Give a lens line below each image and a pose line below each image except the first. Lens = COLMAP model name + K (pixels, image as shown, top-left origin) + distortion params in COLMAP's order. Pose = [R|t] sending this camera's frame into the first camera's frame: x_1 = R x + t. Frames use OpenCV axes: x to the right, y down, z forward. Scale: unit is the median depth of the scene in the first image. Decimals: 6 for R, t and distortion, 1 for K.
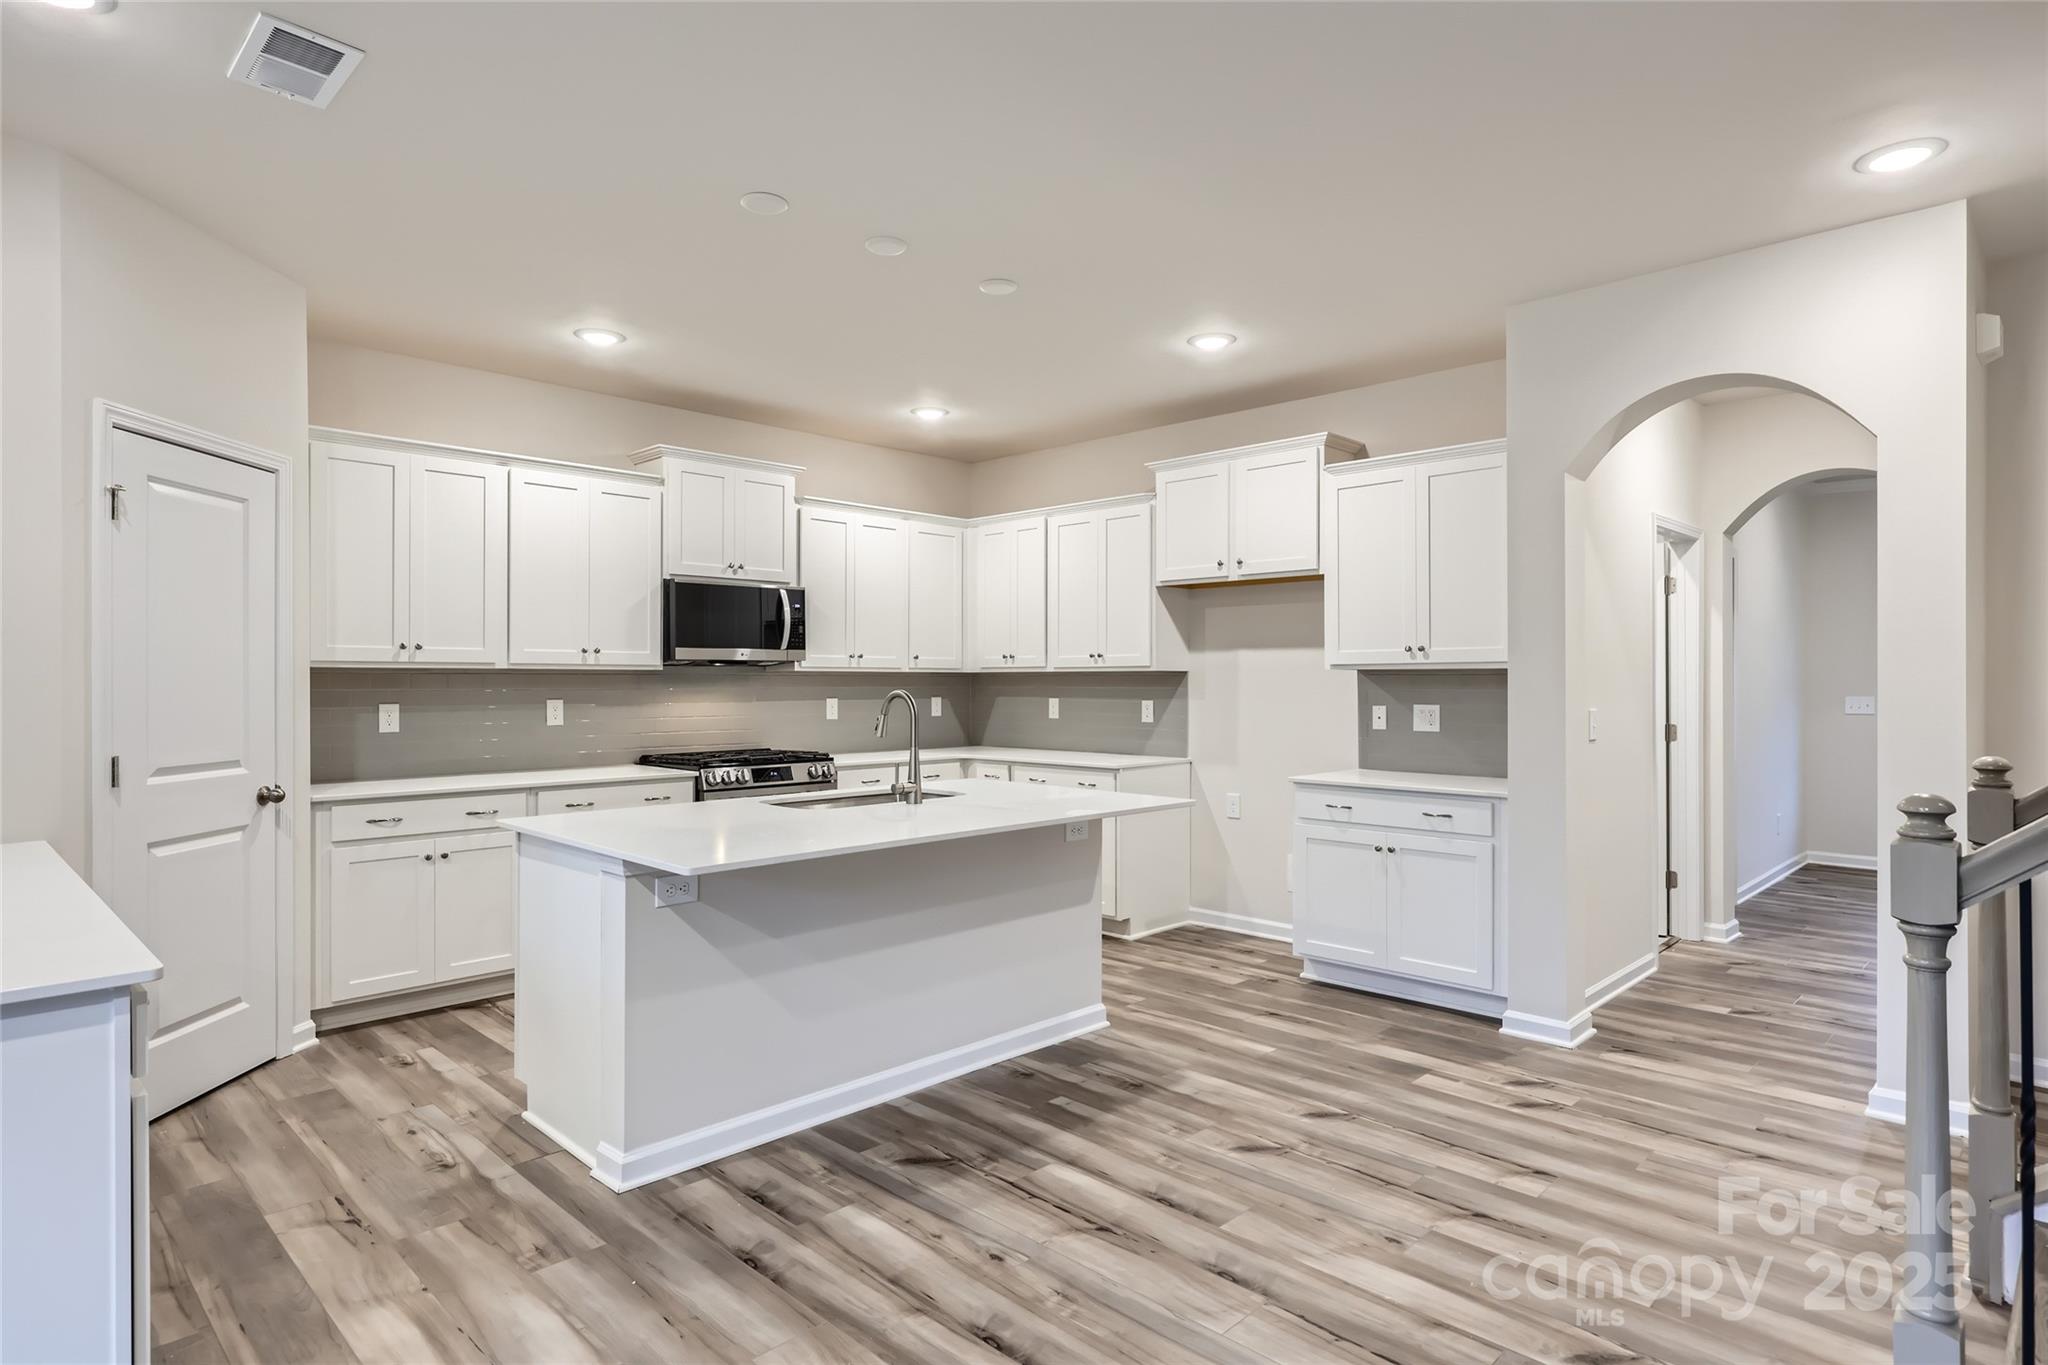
lens RADIAL K [[1109.5, 0, 1023.9], [0, 1109.5, 680.1], [0, 0, 1]] dist [0.000274, -0.000022]
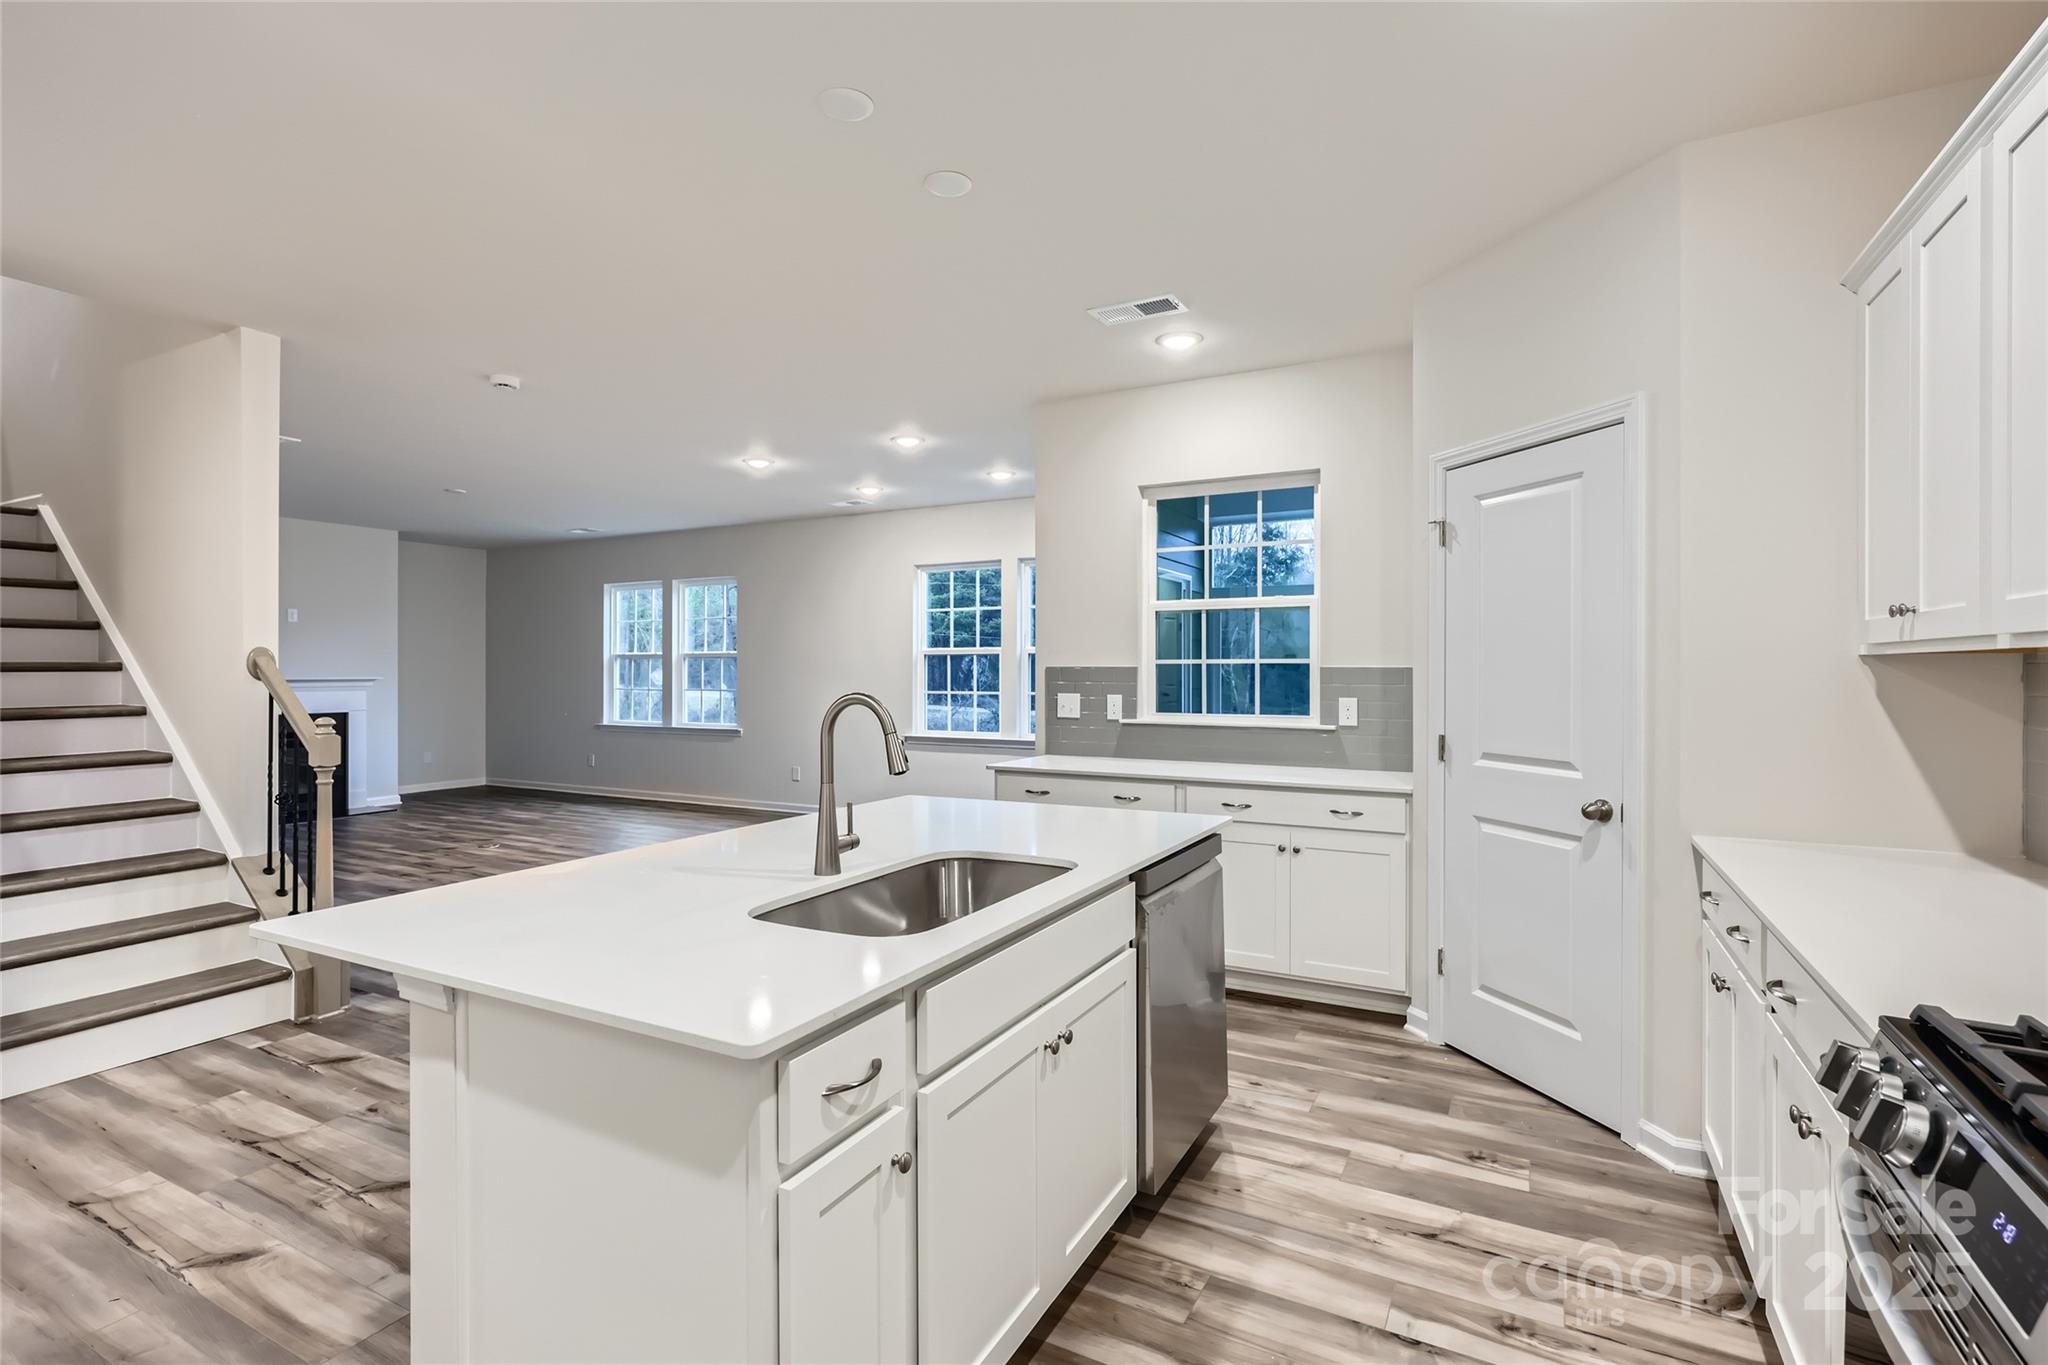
lens RADIAL K [[947.8, 0, 1025.6], [0, 947.8, 684.4], [0, 0, 1]] dist [-0.004953, -0.000040]
pose [[-0.959050, 0.003066, -0.283221, -0.062043], [0.000556, 0.999960, 0.008942, 0.001802], [0.283237, 0.008418, -0.959013, 1.703406]]
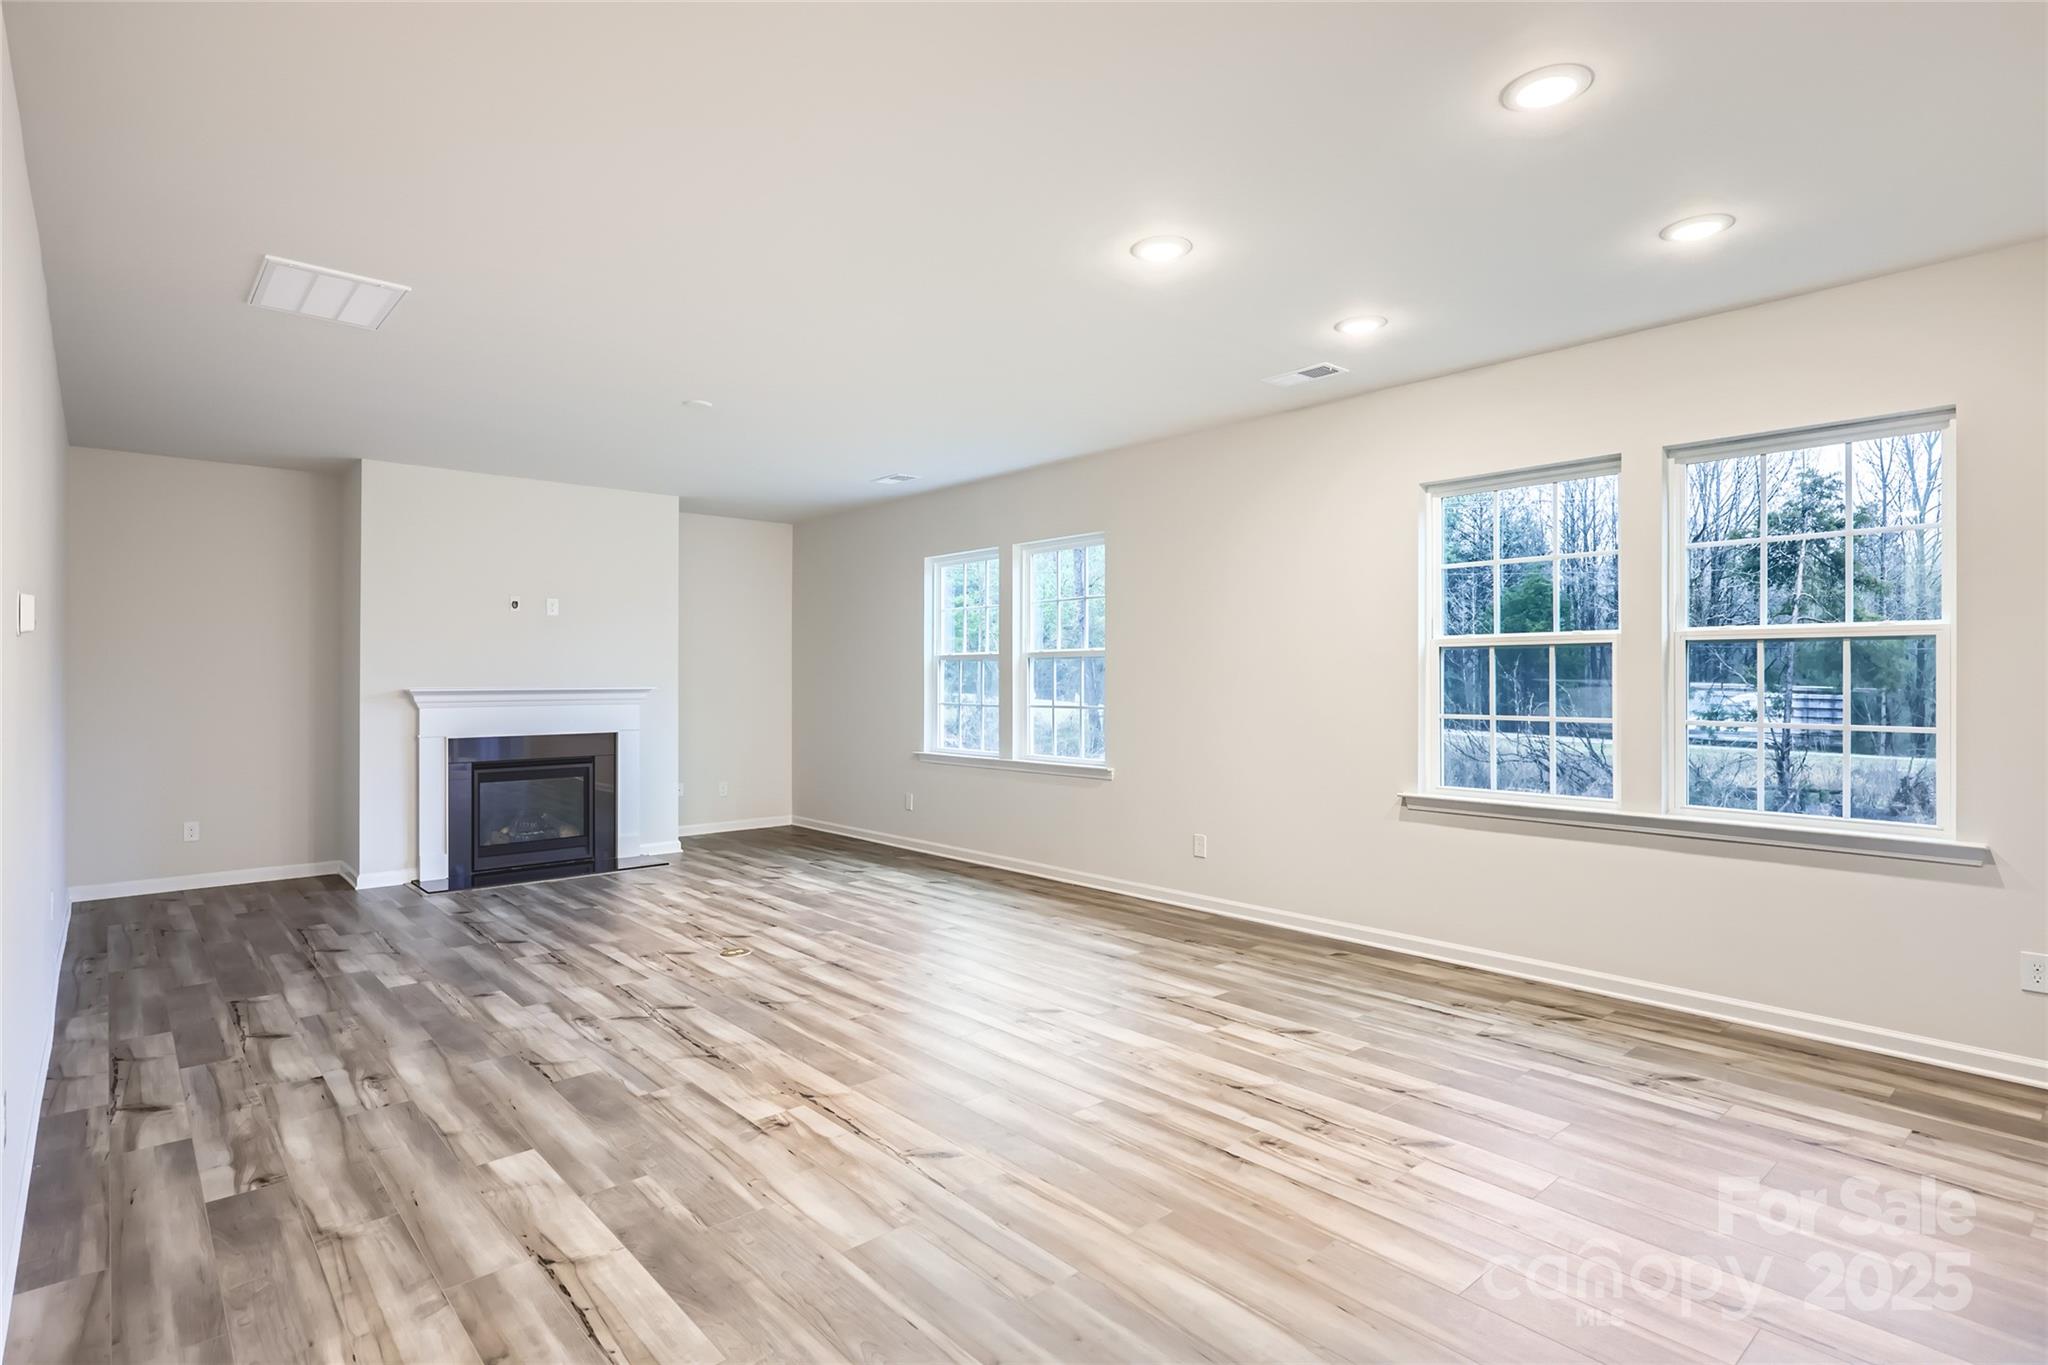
lens RADIAL K [[1042.8, 0, 1023.6], [0, 1042.8, 681.6], [0, 0, 1]] dist [0.000131, 0.000016]
pose [[-0.997655, 0.002482, 0.068402, -0.030625], [0.002449, 0.999997, -0.000566, -0.003291], [-0.068403, -0.000397, -0.997658, 1.047944]]
